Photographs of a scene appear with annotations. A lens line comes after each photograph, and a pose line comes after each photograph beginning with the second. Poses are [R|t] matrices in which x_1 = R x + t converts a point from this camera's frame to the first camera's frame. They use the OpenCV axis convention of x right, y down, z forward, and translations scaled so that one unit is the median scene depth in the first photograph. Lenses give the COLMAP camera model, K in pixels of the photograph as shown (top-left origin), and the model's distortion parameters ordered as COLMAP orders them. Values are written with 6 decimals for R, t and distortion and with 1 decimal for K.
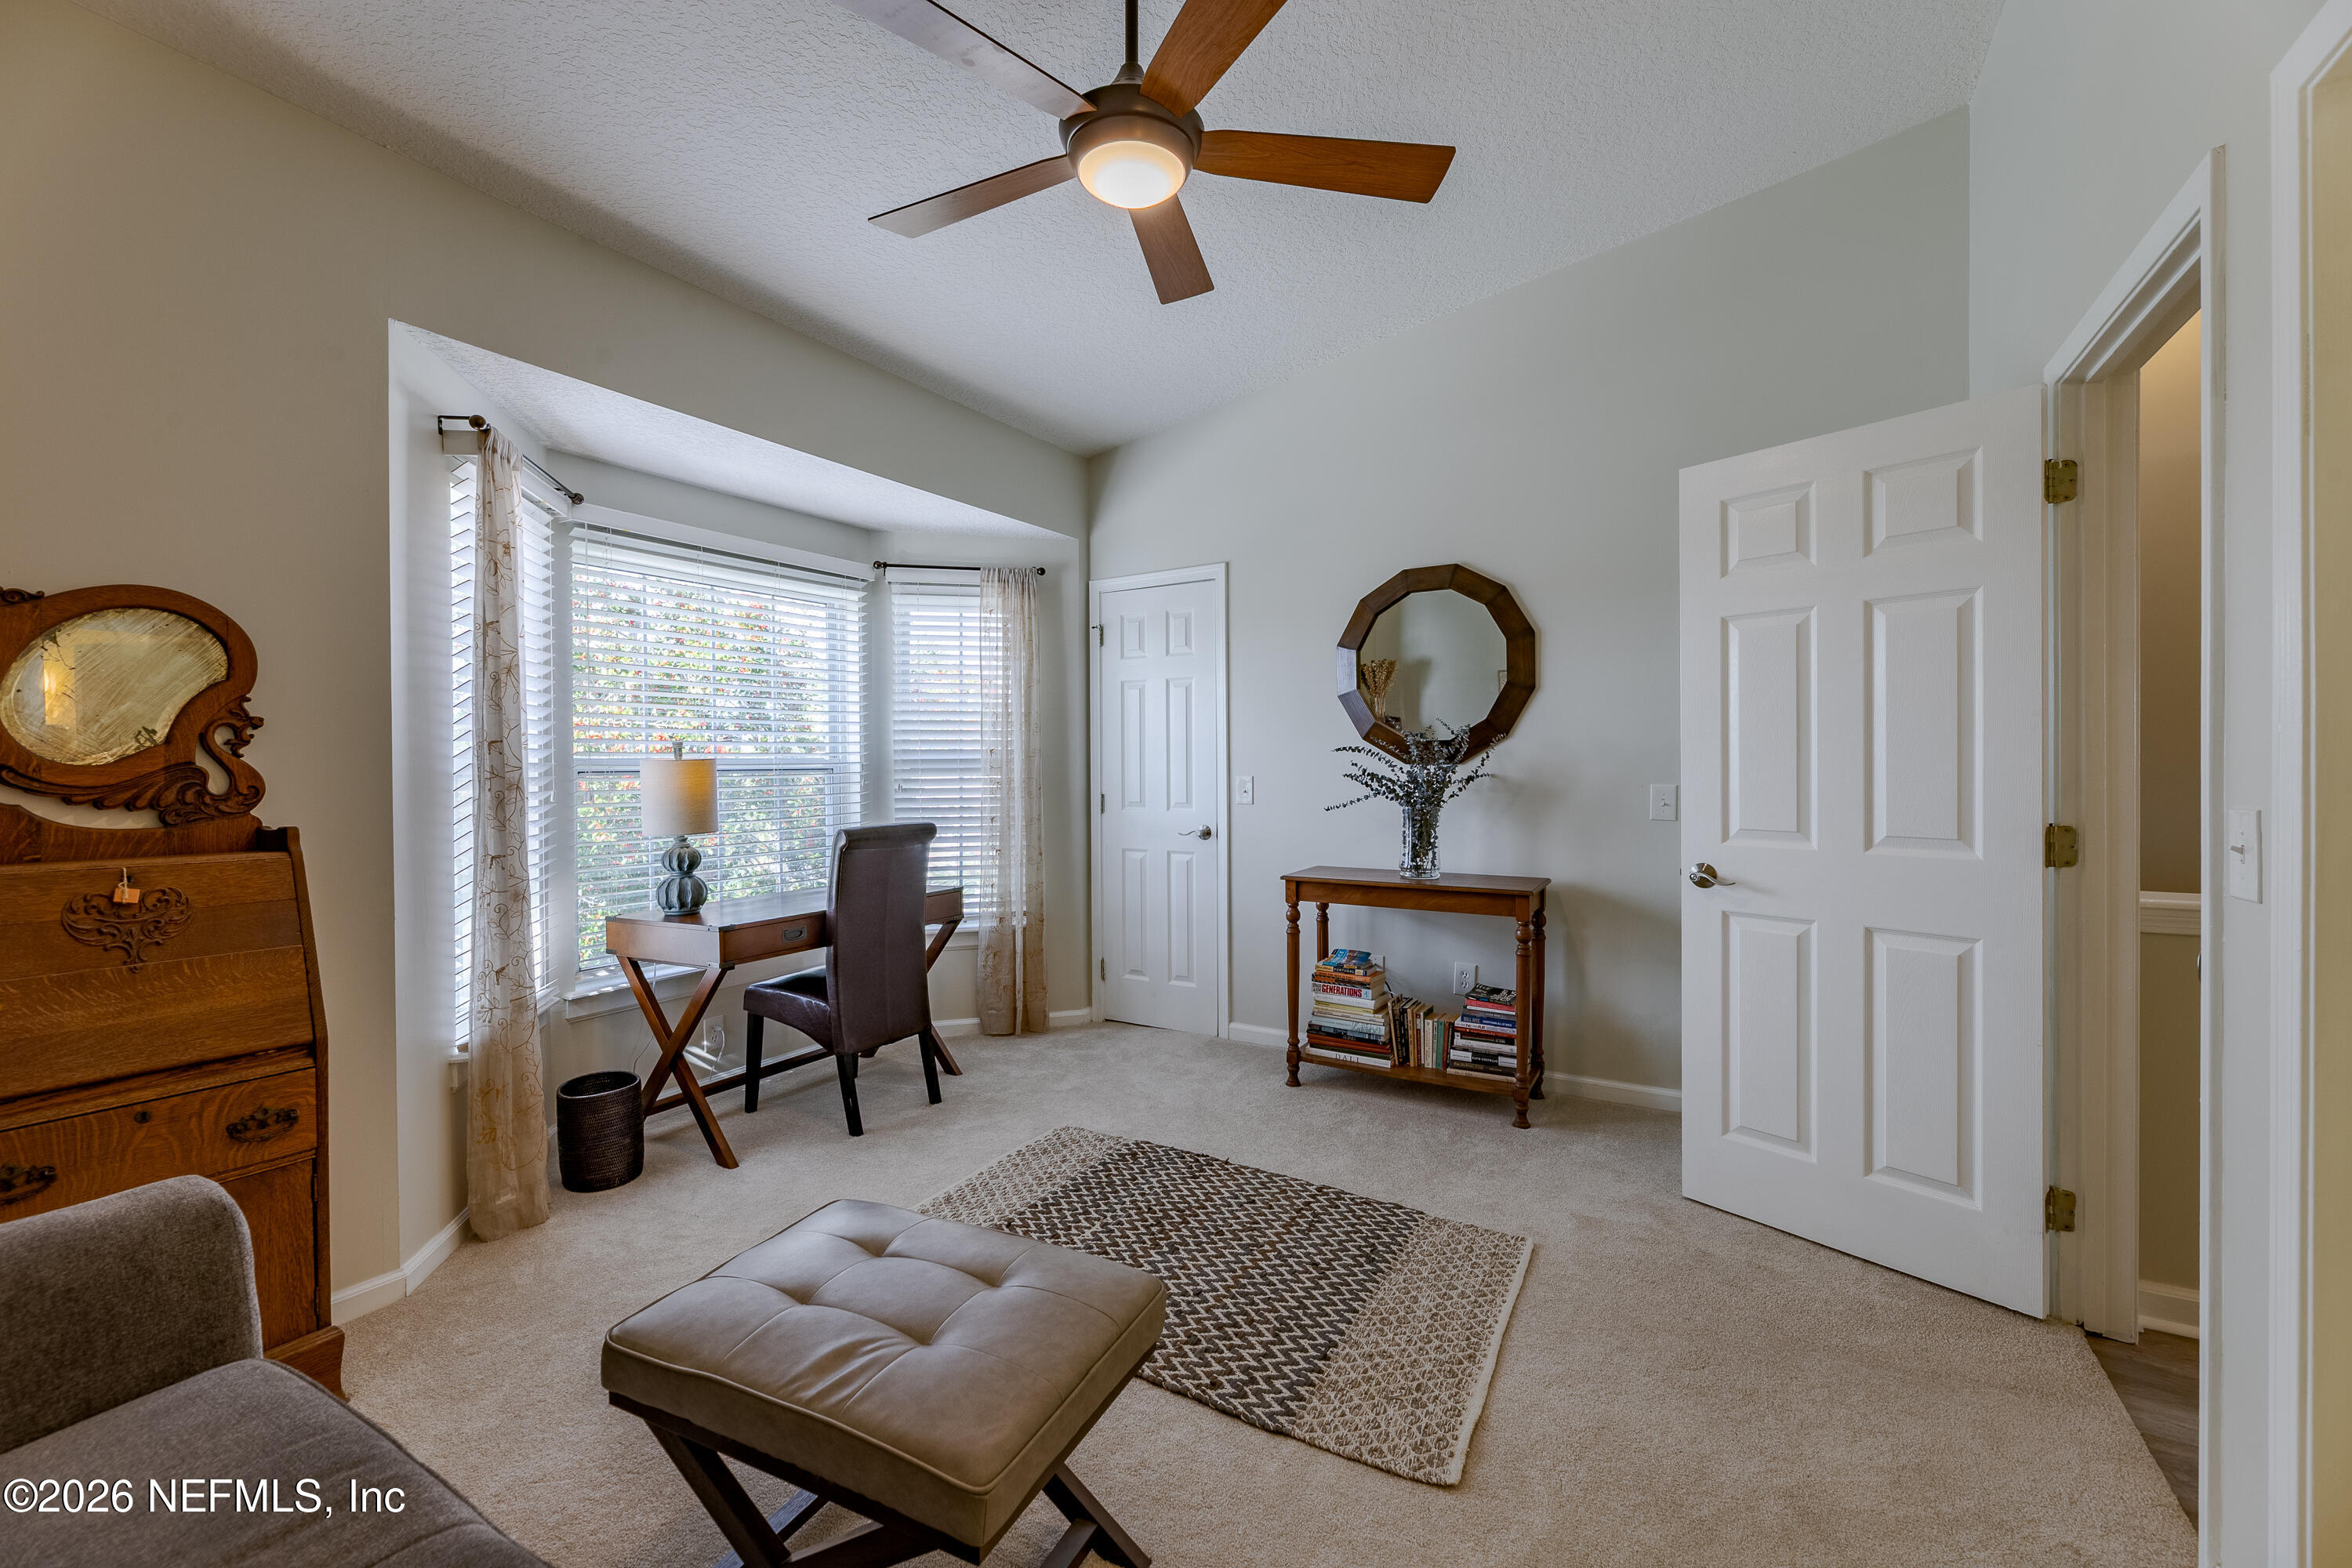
lens RADIAL K [[957.5, 0, 1175.4], [0, 957.5, 777.7], [0, 0, 1]] dist [-0.006009, 0.000326]
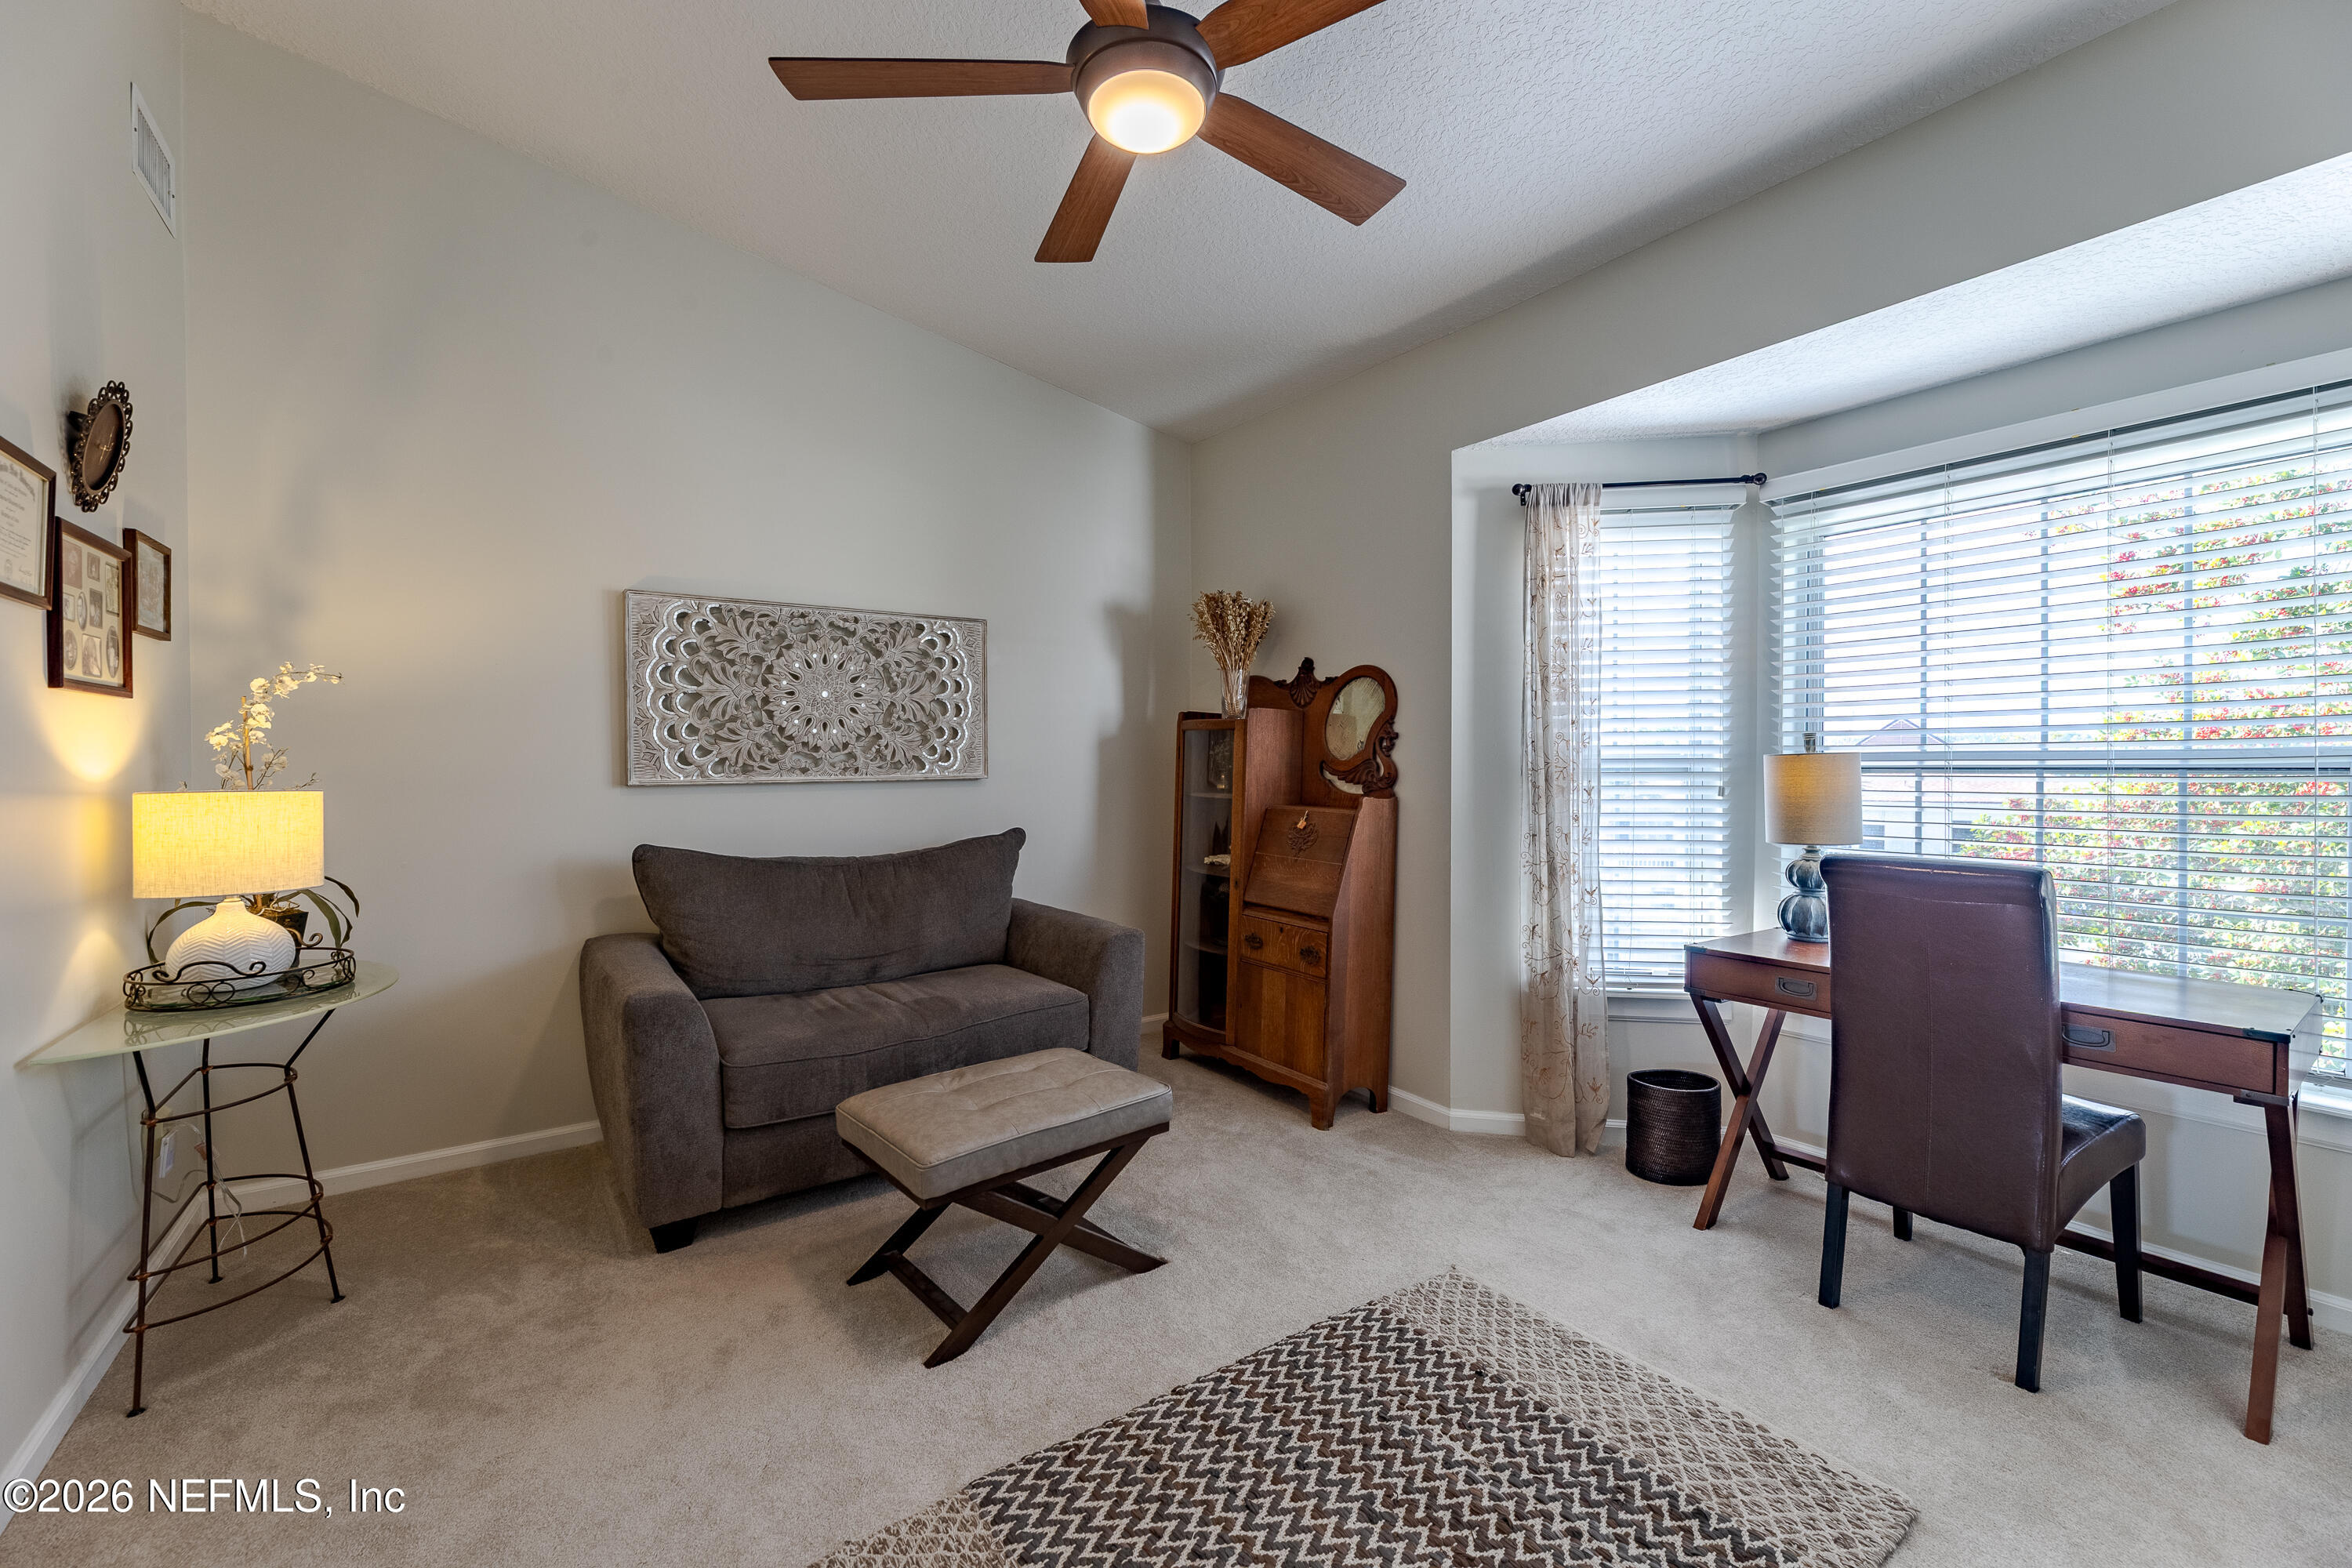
lens RADIAL K [[957.5, 0, 1174.9], [0, 957.5, 776.3], [0, 0, 1]] dist [-0.006009, 0.000326]
pose [[-0.423531, 0.013773, -0.905777, 0.523262], [-0.010023, 0.999752, 0.019889, -0.010996], [0.905826, 0.017502, -0.423287, 0.956443]]
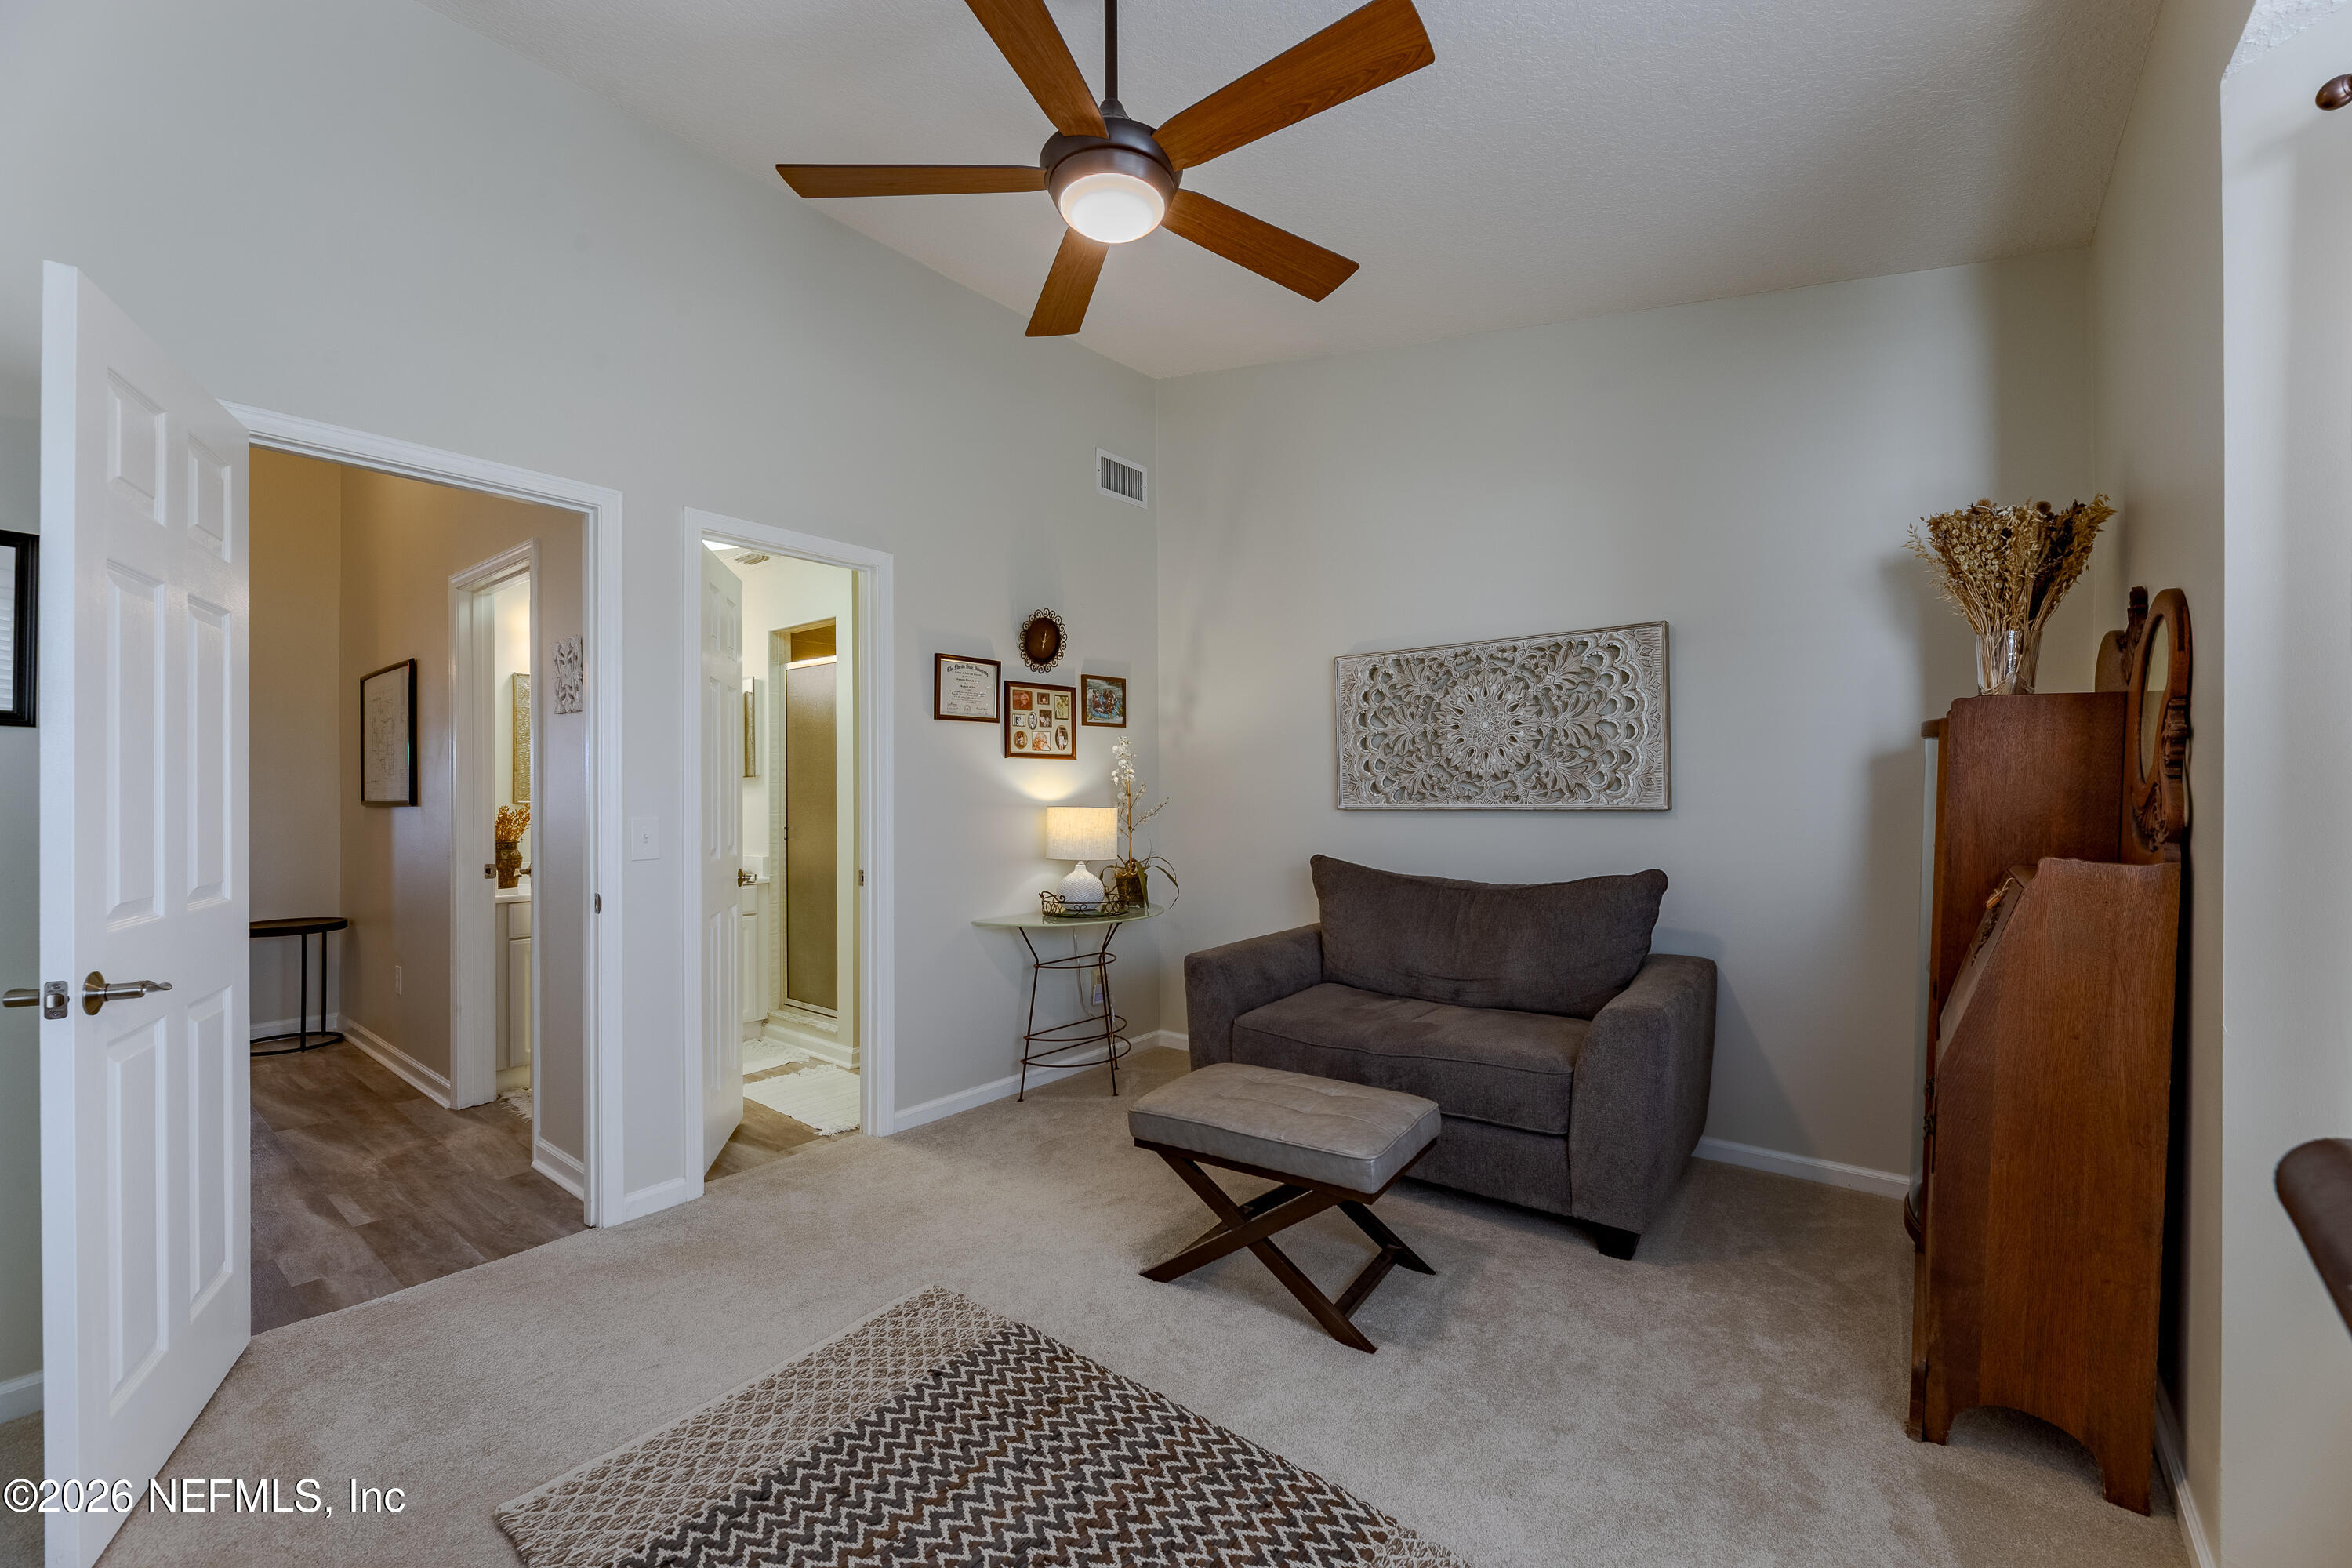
lens RADIAL K [[957.5, 0, 1175.7], [0, 957.5, 796.0], [0, 0, 1]] dist [-0.006009, 0.000326]
pose [[-0.986549, 0.002992, 0.163437, -0.179993], [0.005854, 0.999838, 0.017031, -0.016681], [-0.163359, 0.017759, -0.986407, 1.345166]]
